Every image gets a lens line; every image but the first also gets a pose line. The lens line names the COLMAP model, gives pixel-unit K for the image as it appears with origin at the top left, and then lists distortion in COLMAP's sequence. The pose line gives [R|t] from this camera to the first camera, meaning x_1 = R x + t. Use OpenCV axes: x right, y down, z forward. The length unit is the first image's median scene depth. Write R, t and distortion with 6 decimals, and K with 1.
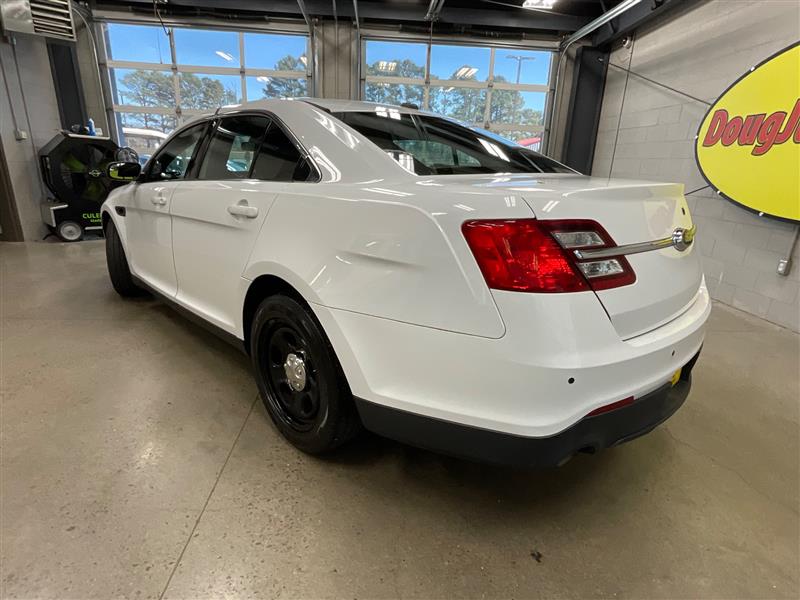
lens RADIAL K [[436.3, 0, 402.8], [0, 436.3, 299.7], [0, 0, 1]] dist [-0.007985, 0.011894]
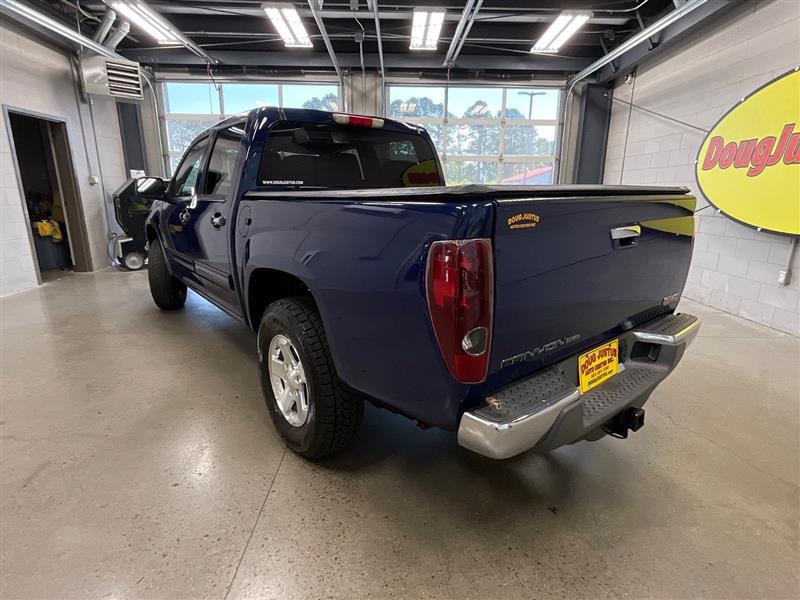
lens RADIAL K [[425.2, 0, 402.1], [0, 425.2, 300.6], [0, 0, 1]] dist [-0.013618, 0.015736]
pose [[0.998634, -0.017620, -0.049182, -0.010197], [0.014665, 0.998102, -0.059814, 0.020258], [0.050143, 0.059011, 0.996997, -0.056329]]
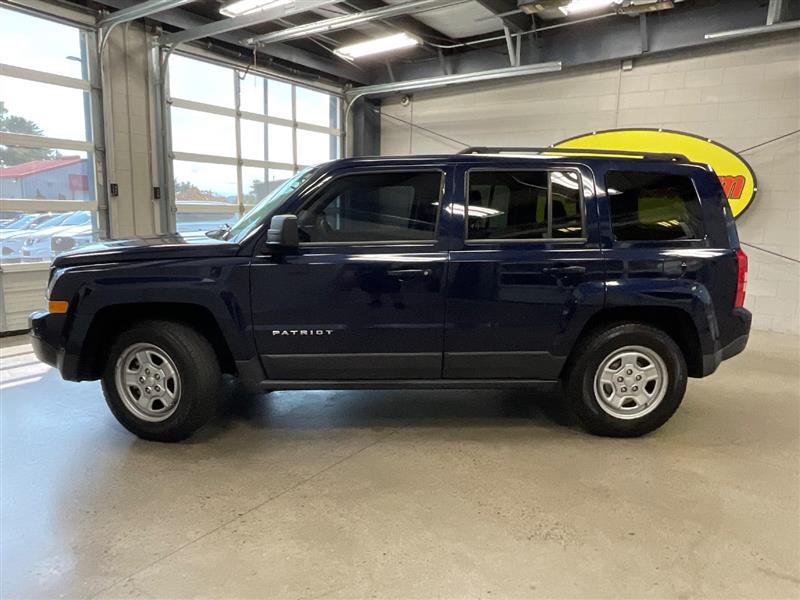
lens RADIAL K [[548.1, 0, 402.7], [0, 548.1, 299.6], [0, 0, 1]] dist [-0.005444, 0.004927]
pose [[0.632987, -0.151729, 0.759148, -0.670136], [0.233181, 0.972433, -0.000071, -0.095428], [-0.738210, 0.177064, 0.650918, 0.177657]]
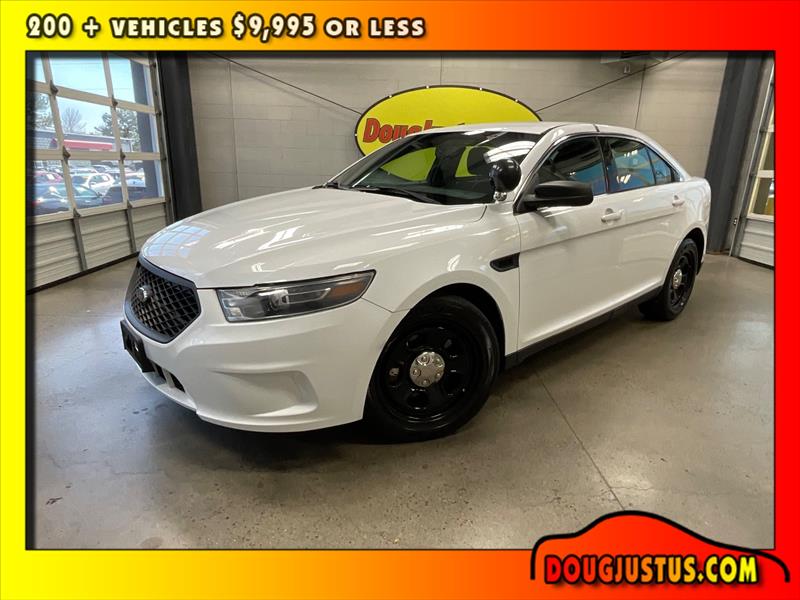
lens RADIAL K [[466.2, 0, 403.1], [0, 466.2, 300.1], [0, 0, 1]] dist [-0.015863, 0.017649]
pose [[0.070721, -0.321305, 0.944331, -0.724322], [0.283086, 0.914242, 0.289867, -0.216706], [-0.956484, 0.246827, 0.155613, 0.587517]]
